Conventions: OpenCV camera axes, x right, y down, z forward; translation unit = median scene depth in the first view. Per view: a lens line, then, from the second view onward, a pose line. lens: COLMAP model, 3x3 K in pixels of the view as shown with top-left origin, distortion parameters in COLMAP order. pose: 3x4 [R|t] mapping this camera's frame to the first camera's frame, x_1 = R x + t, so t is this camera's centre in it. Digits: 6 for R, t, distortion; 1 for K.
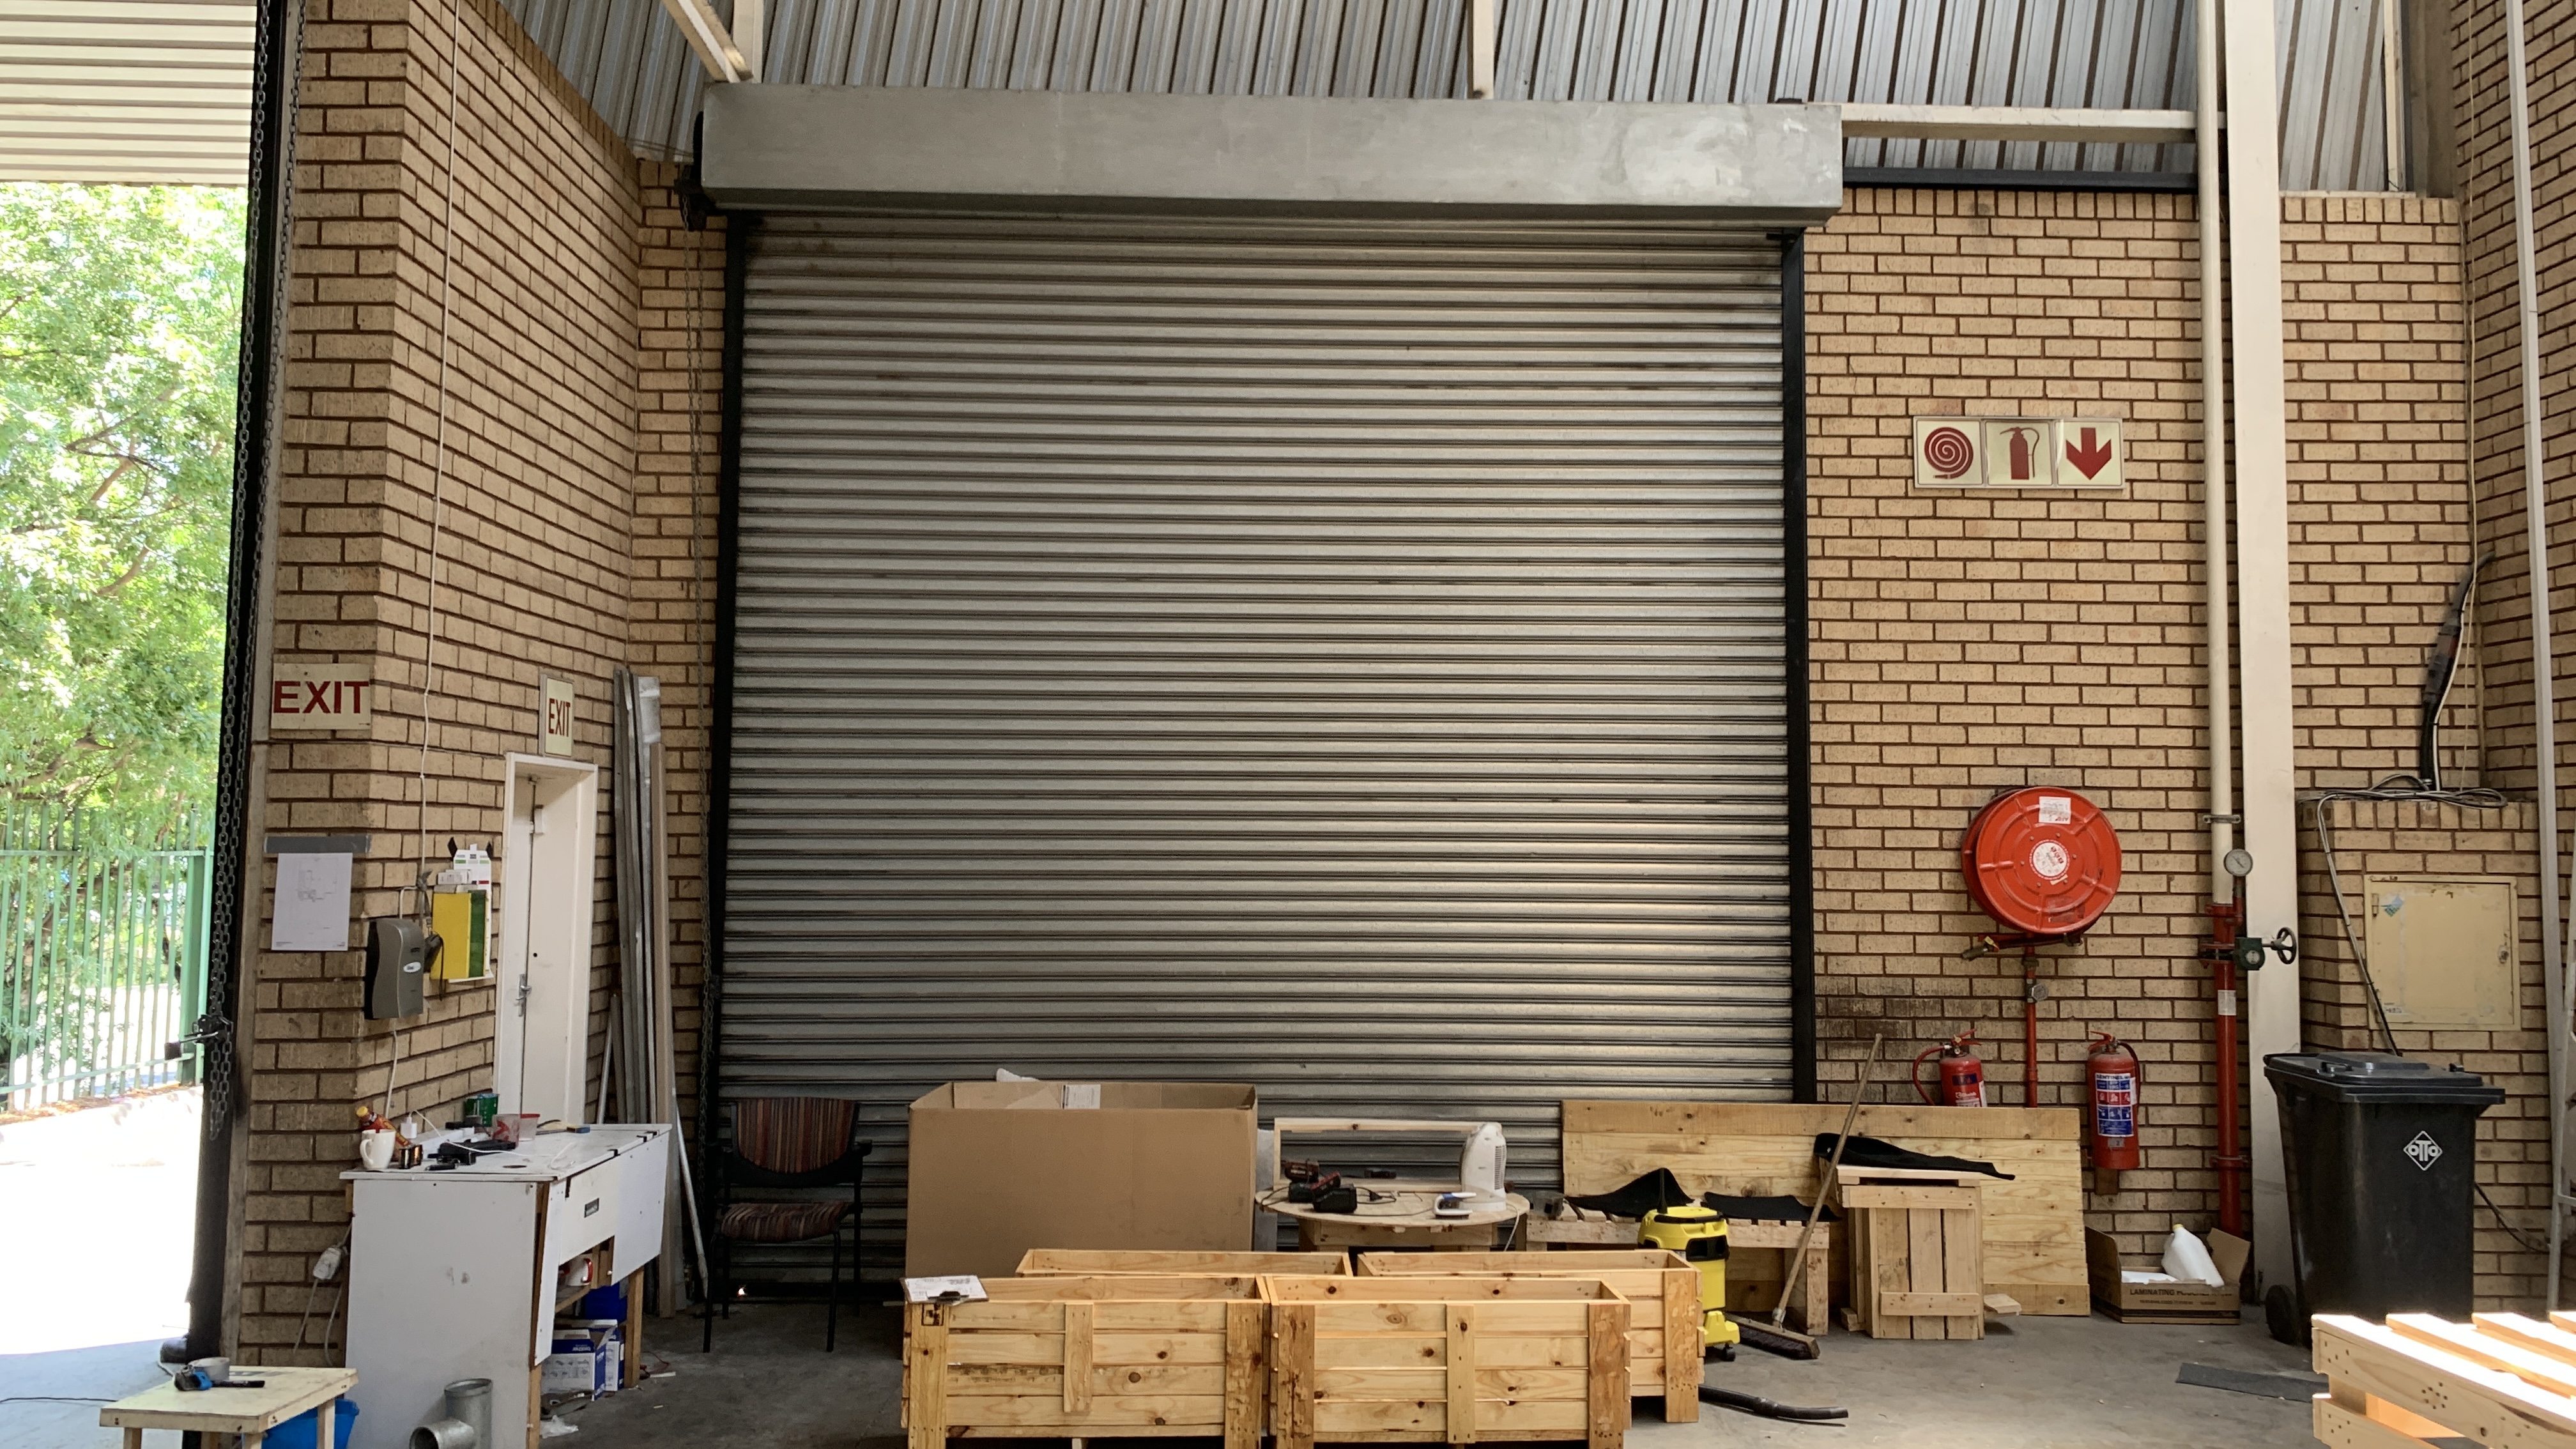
lens RADIAL K [[1952.9, 0, 1285.4], [0, 1952.9, 690.1], [0, 0, 1]] dist [0.052142, -0.064656]
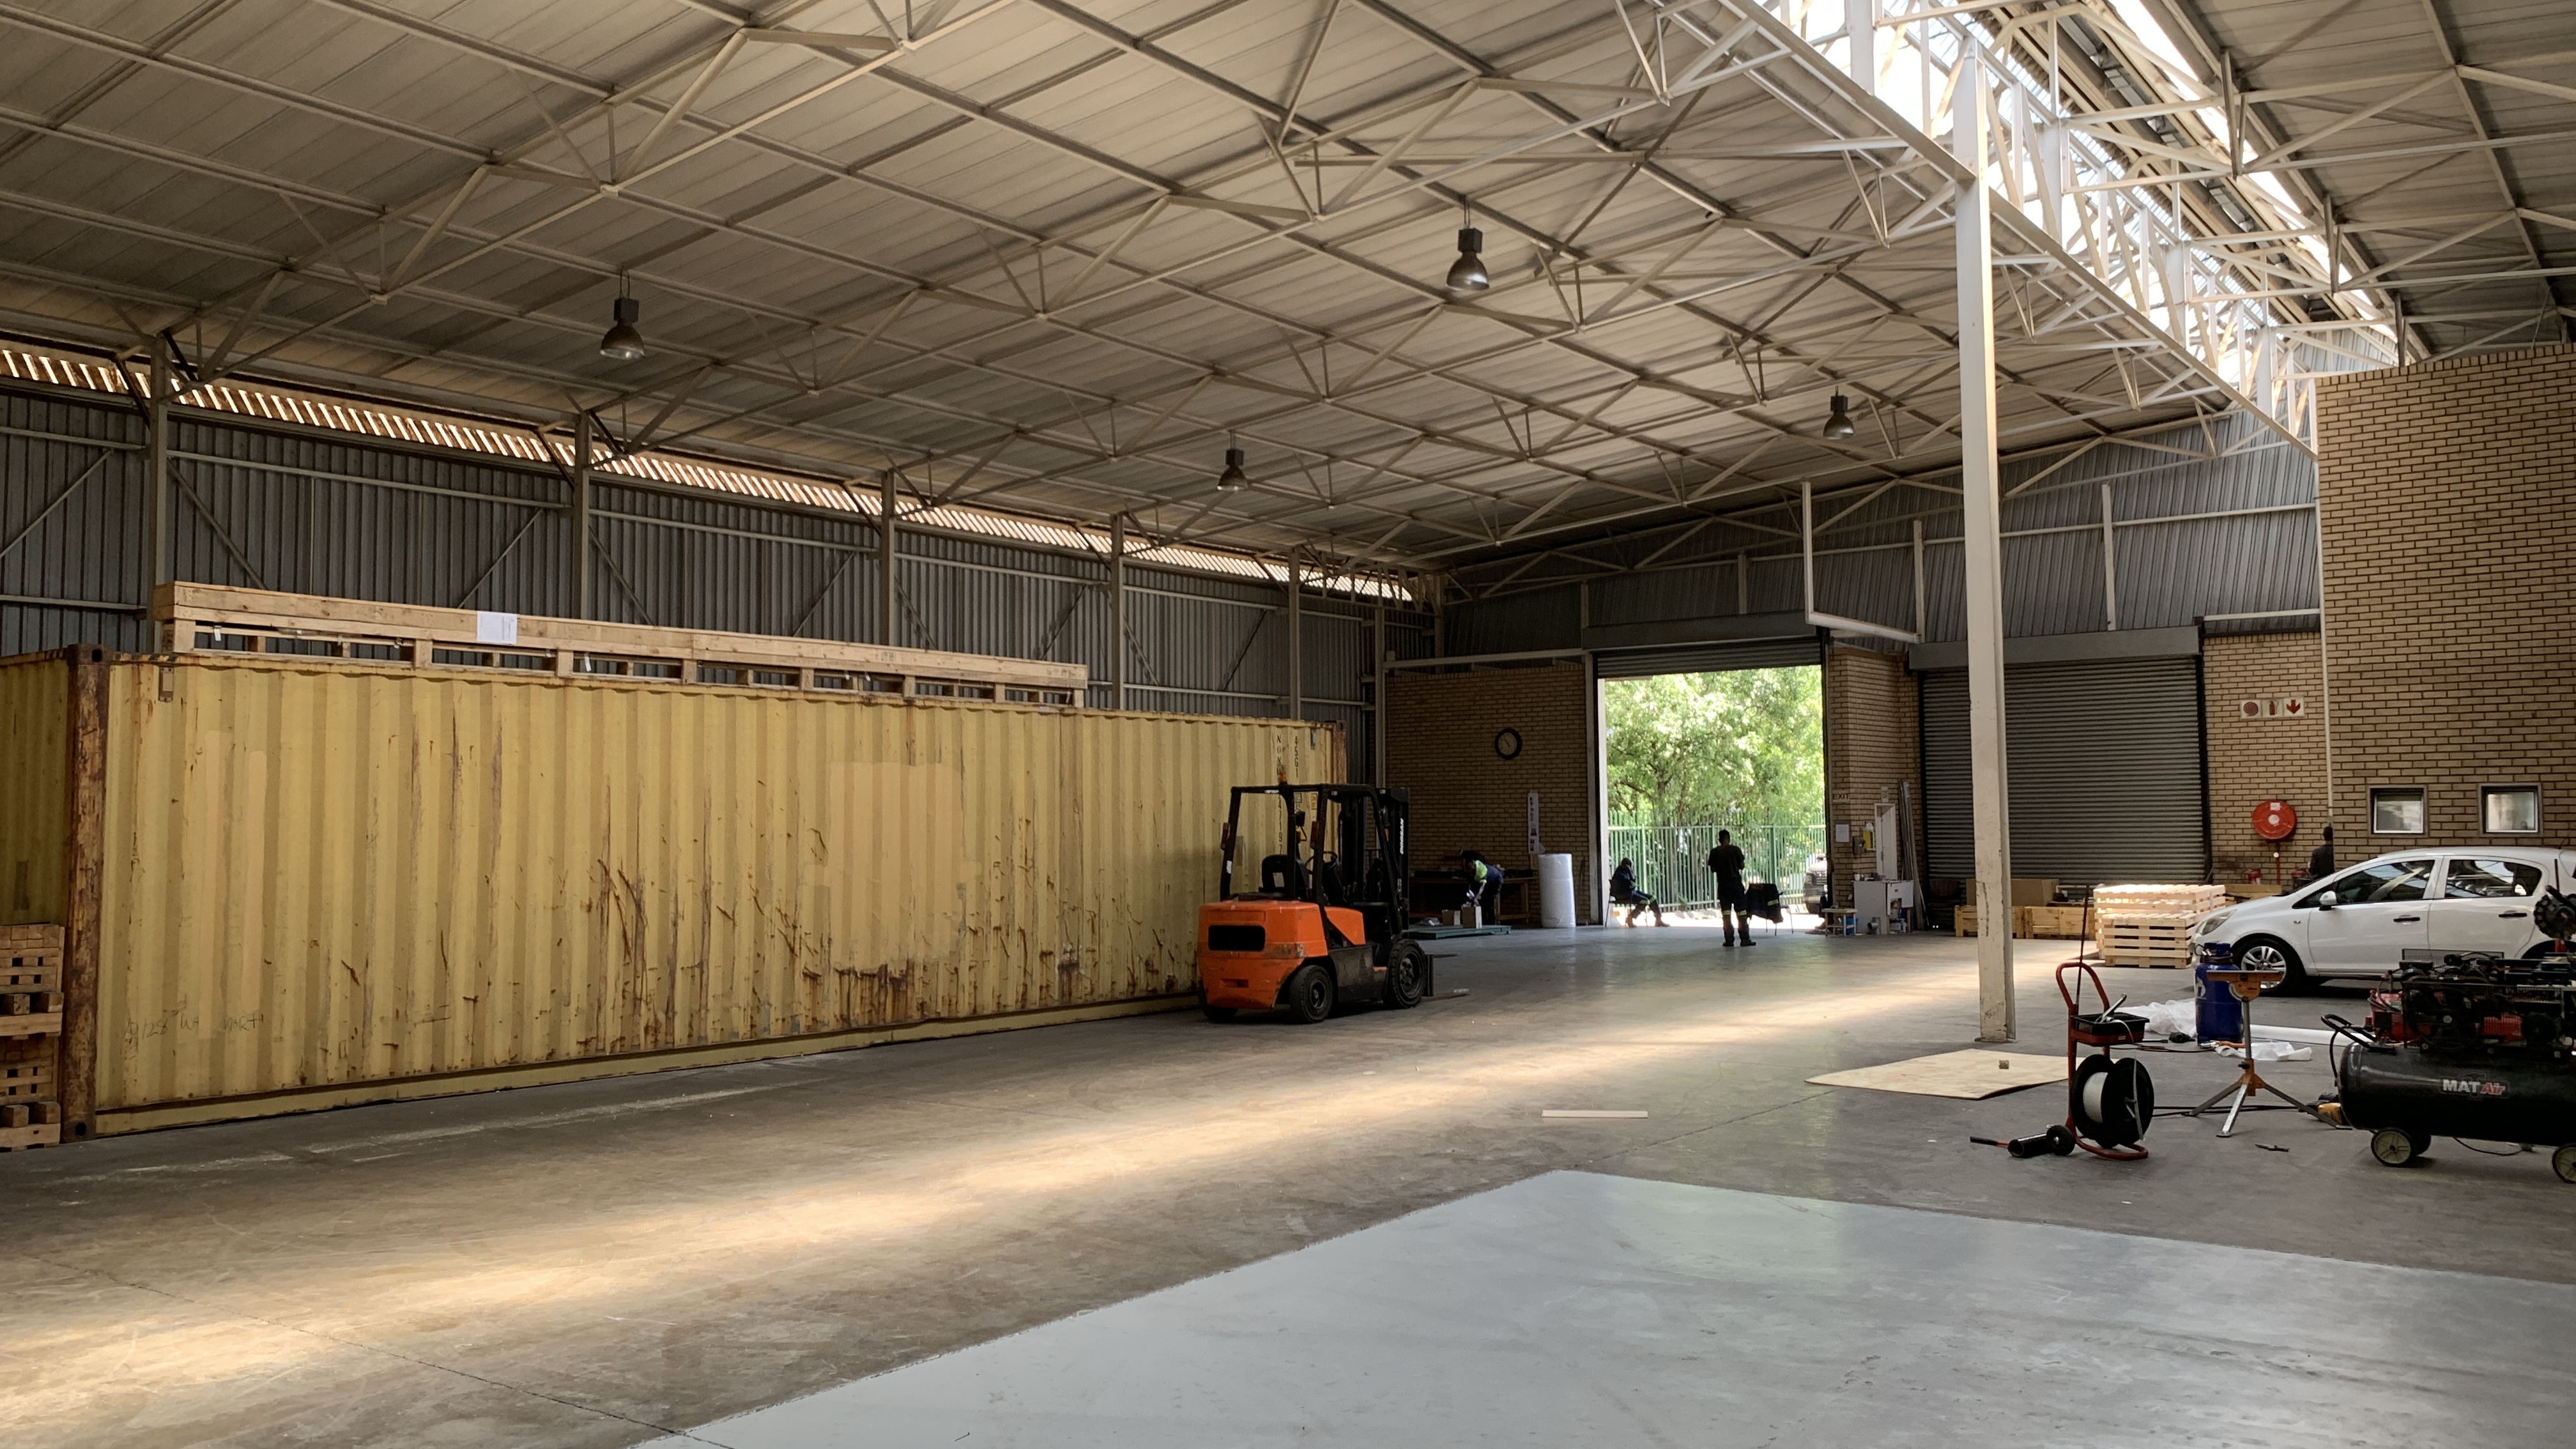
lens RADIAL K [[1952.9, 0, 1304.8], [0, 1952.9, 710.4], [0, 0, 1]] dist [0.052142, -0.064656]
pose [[0.790132, -0.054069, -0.610547, 1.222862], [0.069098, 0.997609, 0.001075, -0.251665], [0.609030, -0.043037, 0.791979, -3.085230]]
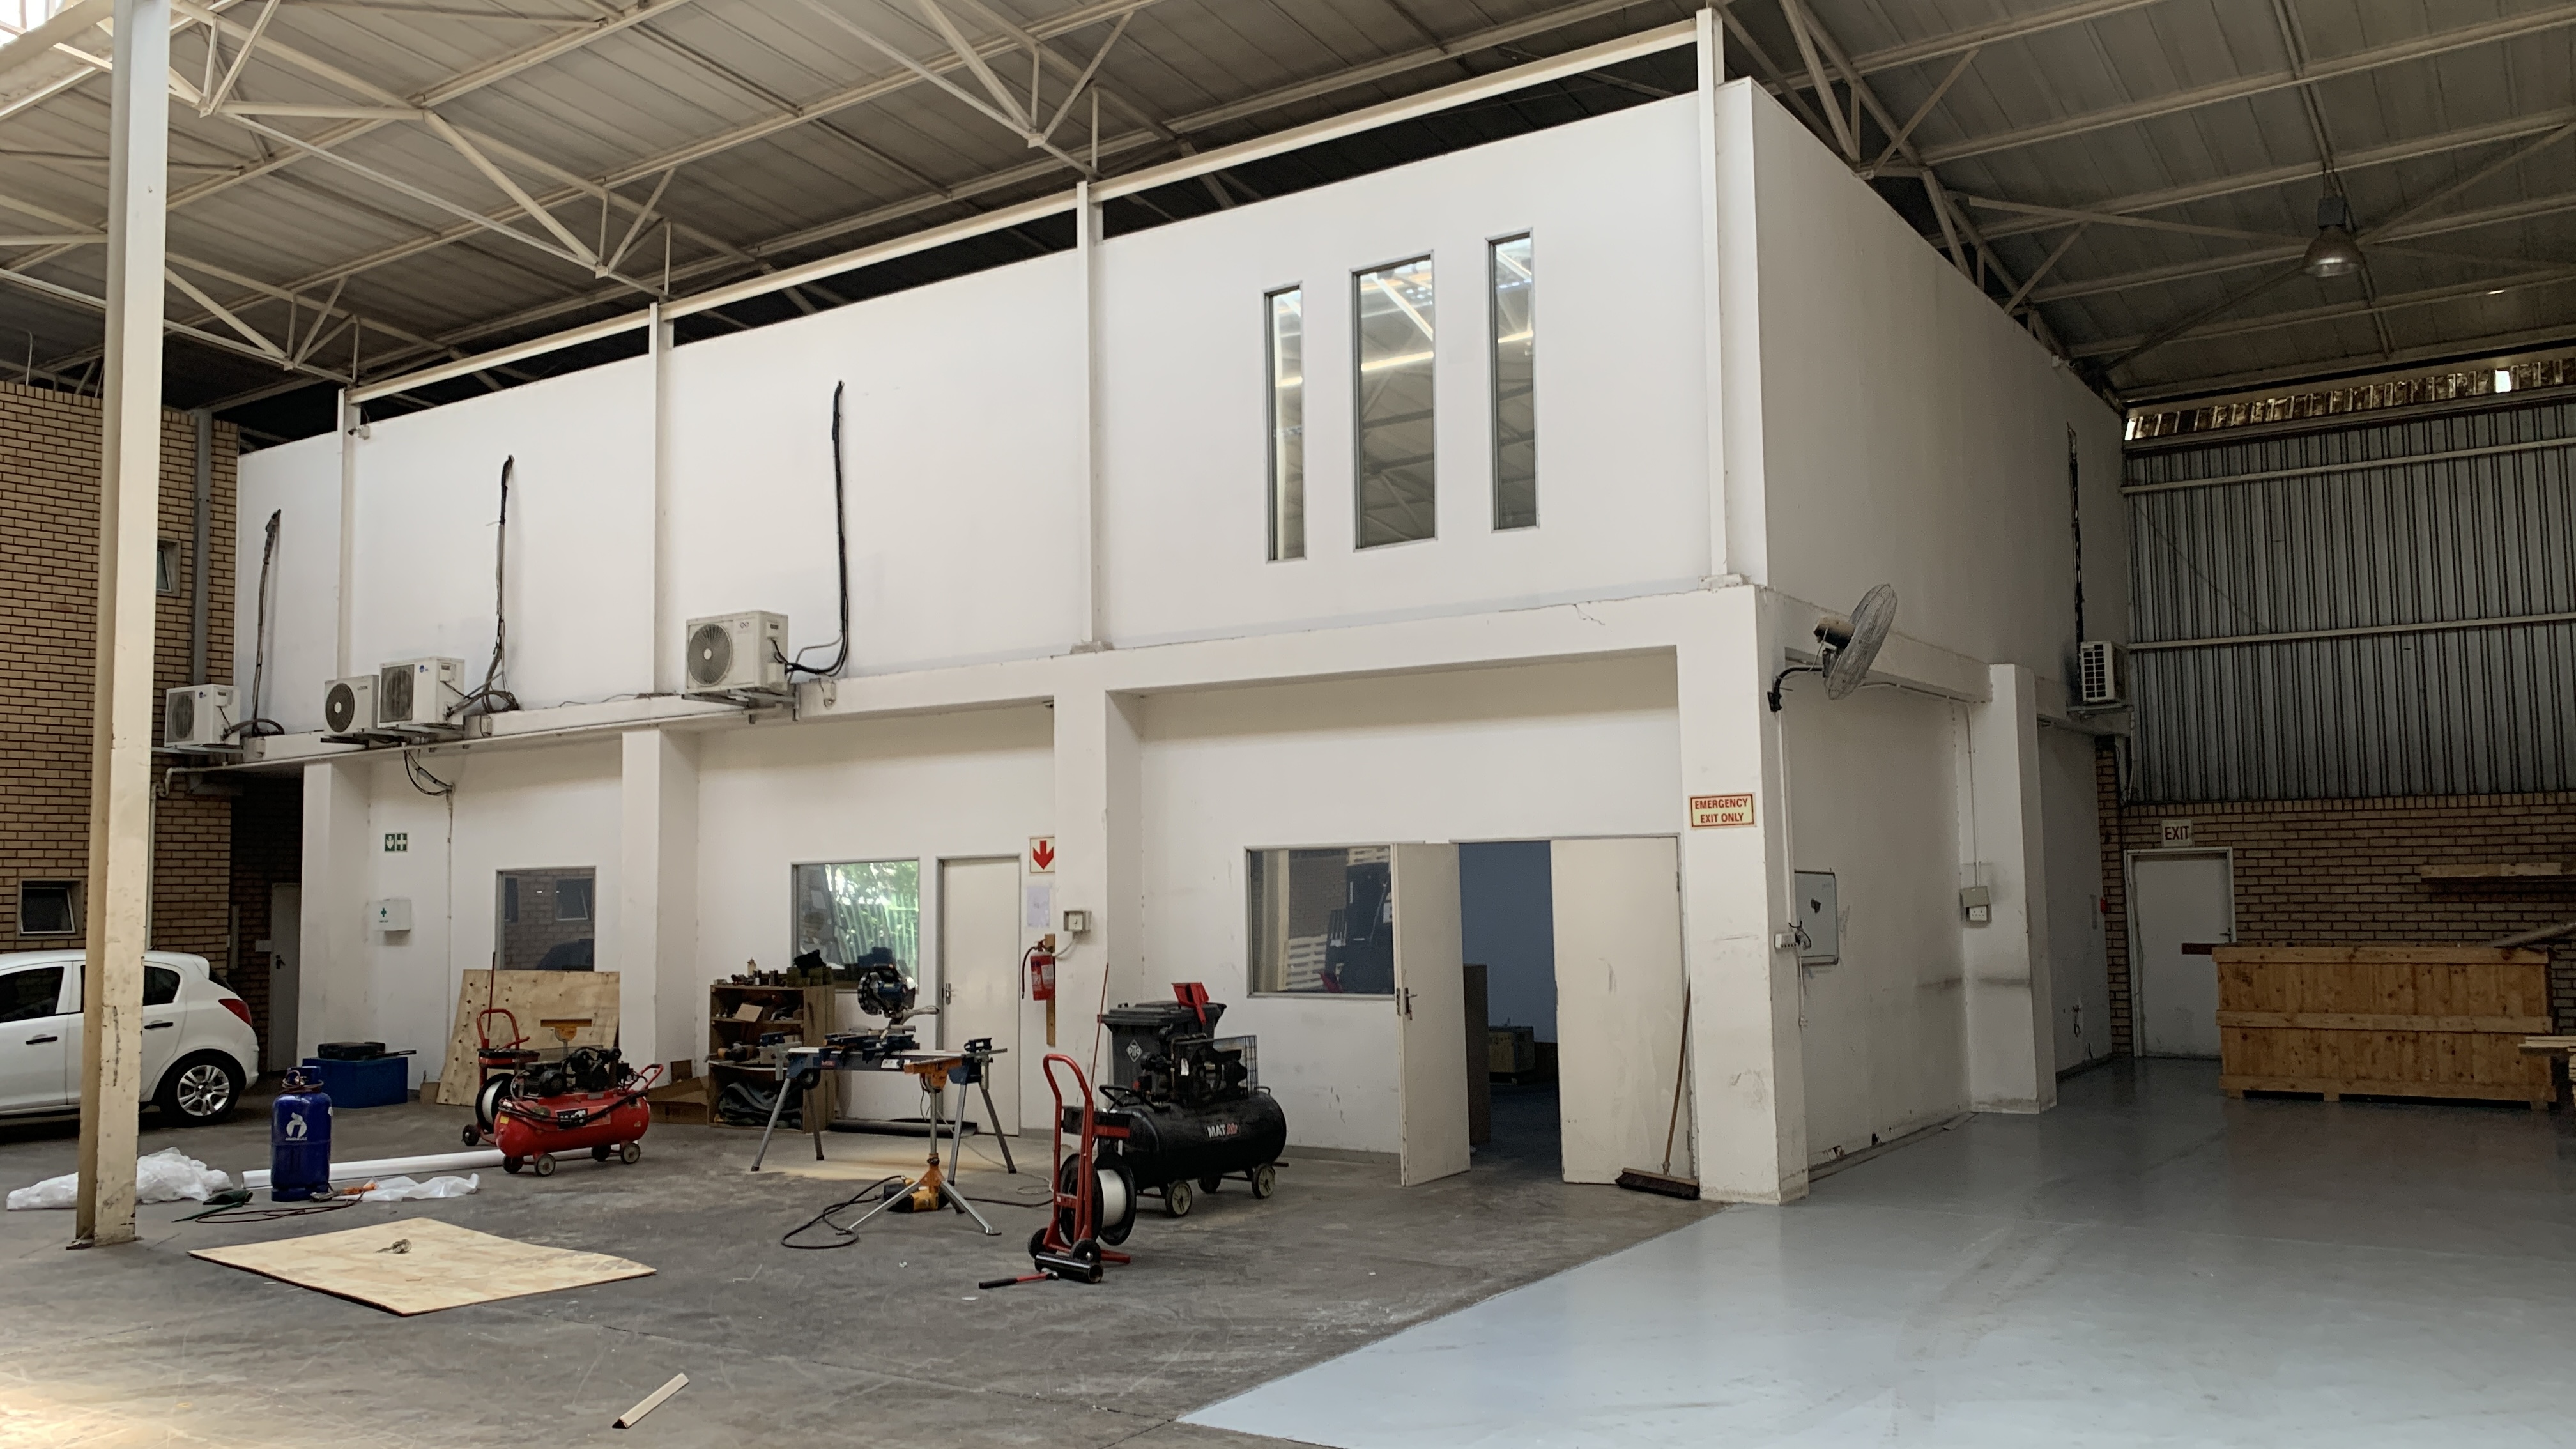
lens RADIAL K [[1952.9, 0, 1269.4], [0, 1952.9, 735.9], [0, 0, 1]] dist [0.052142, -0.064656]
pose [[0.581810, 0.046876, 0.811972, -0.090068], [-0.046831, 0.998612, -0.024095, -0.216135], [-0.811975, -0.024007, 0.583198, -2.517280]]
